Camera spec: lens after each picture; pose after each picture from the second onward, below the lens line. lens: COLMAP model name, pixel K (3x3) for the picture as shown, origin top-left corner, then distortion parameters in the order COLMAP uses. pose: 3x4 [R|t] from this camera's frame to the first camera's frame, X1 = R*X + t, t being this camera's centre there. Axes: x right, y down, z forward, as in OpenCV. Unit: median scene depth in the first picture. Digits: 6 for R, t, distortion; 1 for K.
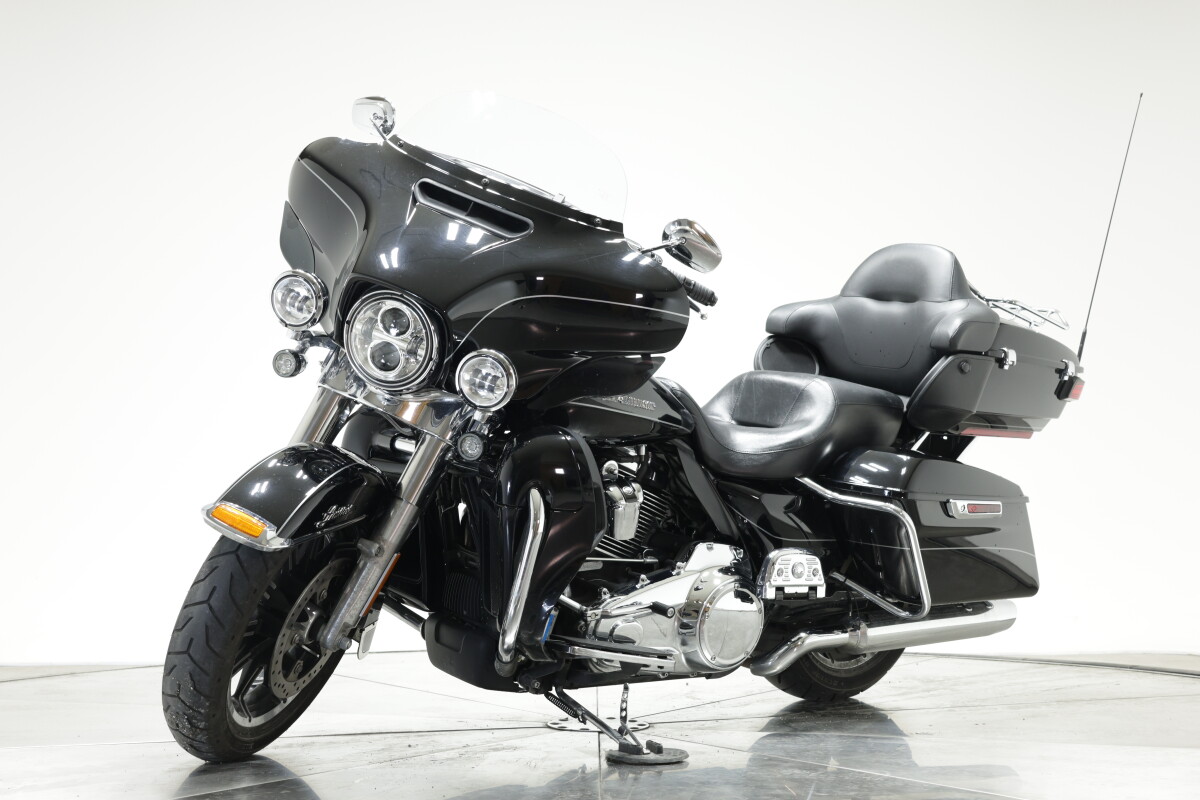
lens RADIAL K [[1499.3, 0, 600.0], [0, 1499.3, 400.0], [0, 0, 1]] dist [0.001817, -0.009918]
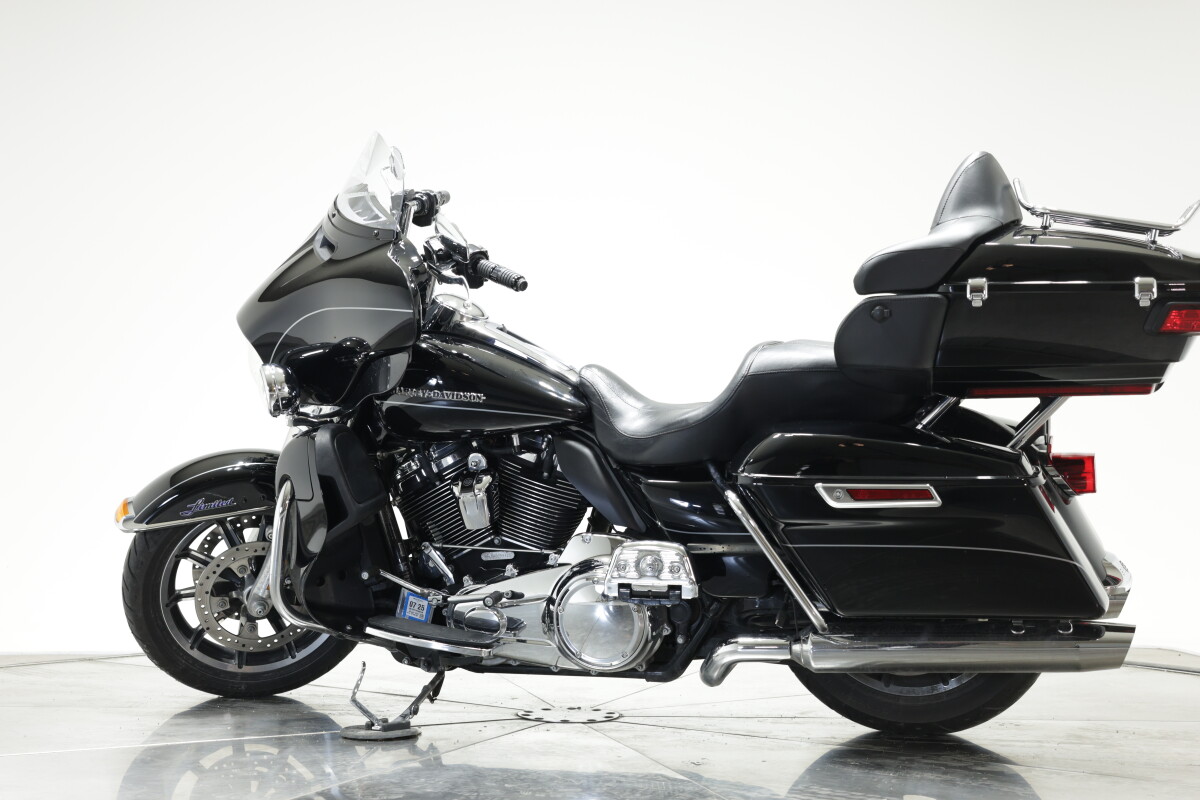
lens RADIAL K [[1499.3, 0, 600.0], [0, 1499.3, 400.0], [0, 0, 1]] dist [0.001817, -0.009918]
pose [[0.533738, -0.069613, -0.842780, 0.871763], [0.062505, 0.997128, -0.042777, 0.050431], [0.843337, -0.029846, 0.536556, 0.488967]]
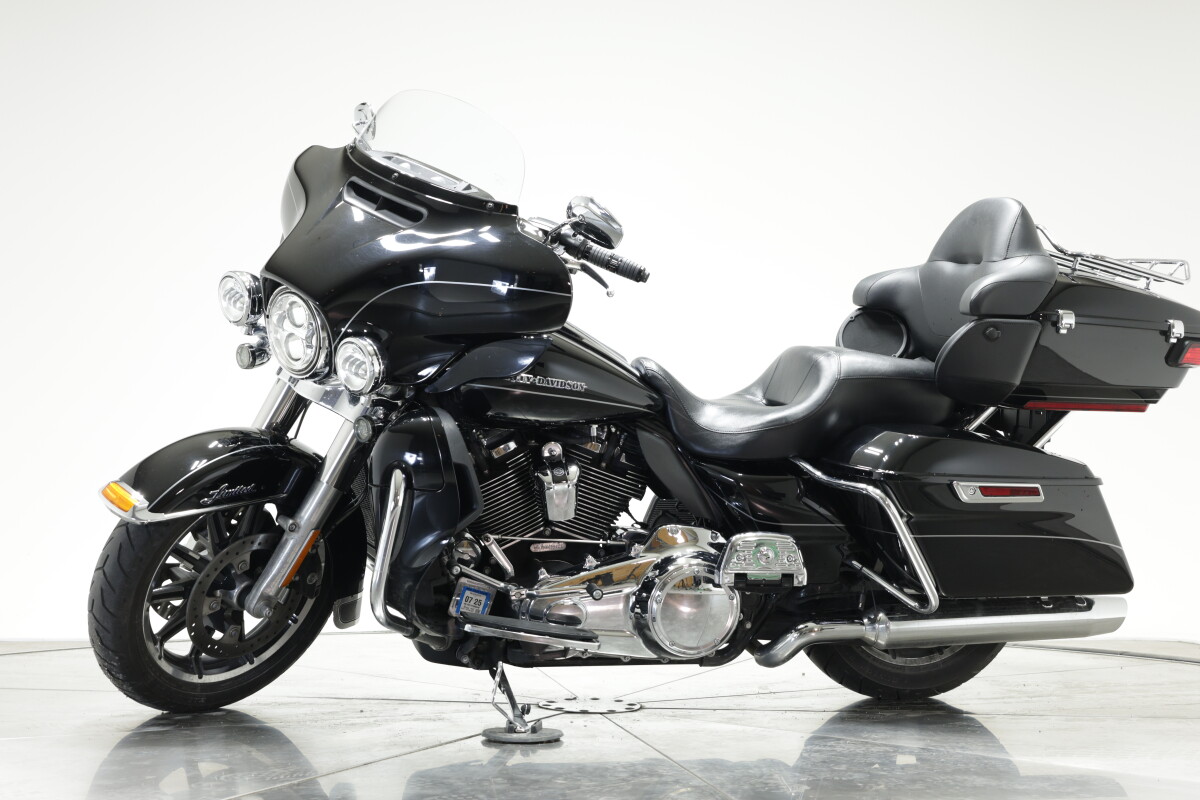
lens RADIAL K [[1516.6, 0, 600.0], [0, 1516.6, 400.0], [0, 0, 1]] dist [-0.019903, -0.034015]
pose [[0.907094, -0.023776, -0.420257, 0.436649], [0.026225, 0.999656, 0.000051, 0.012524], [0.420111, -0.011067, 0.907405, 0.087979]]
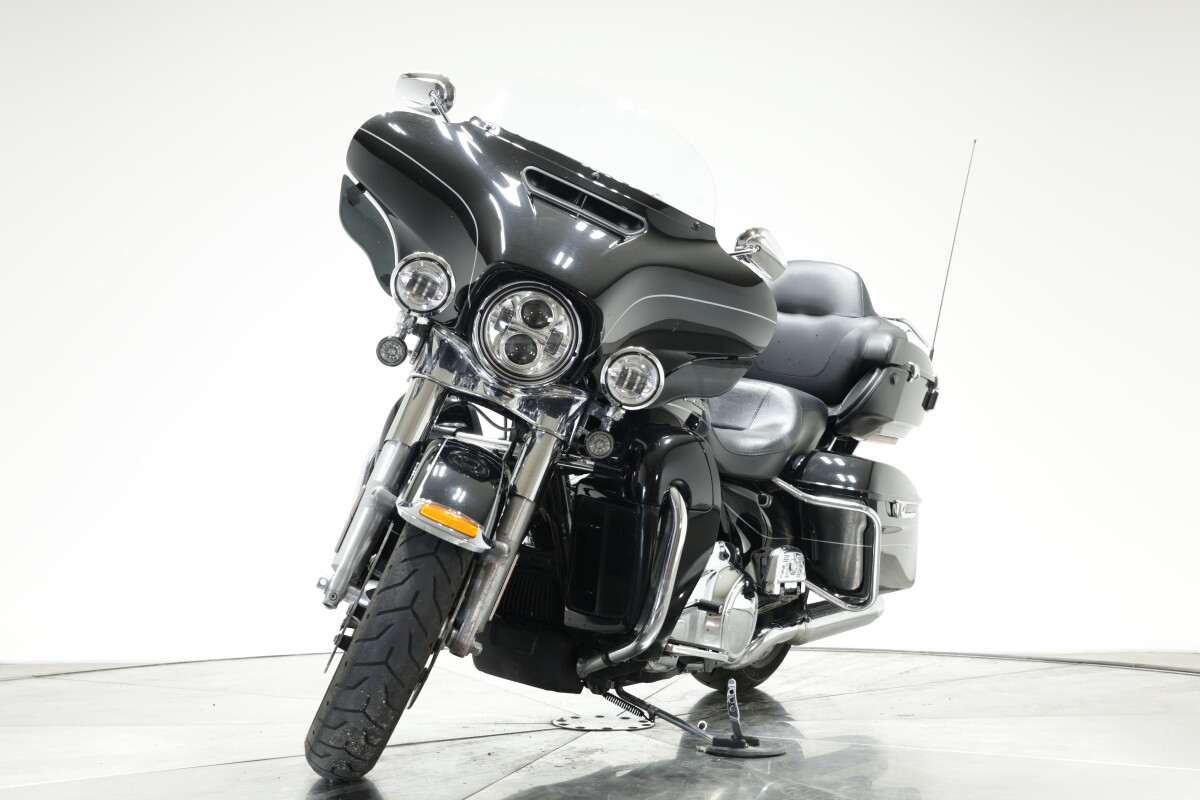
lens RADIAL K [[1499.3, 0, 600.0], [0, 1499.3, 400.0], [0, 0, 1]] dist [0.001817, -0.009918]
pose [[0.927020, 0.028631, 0.373918, -0.385823], [-0.028315, 0.999579, -0.006341, 0.006948], [-0.373942, -0.004709, 0.927440, 0.074615]]
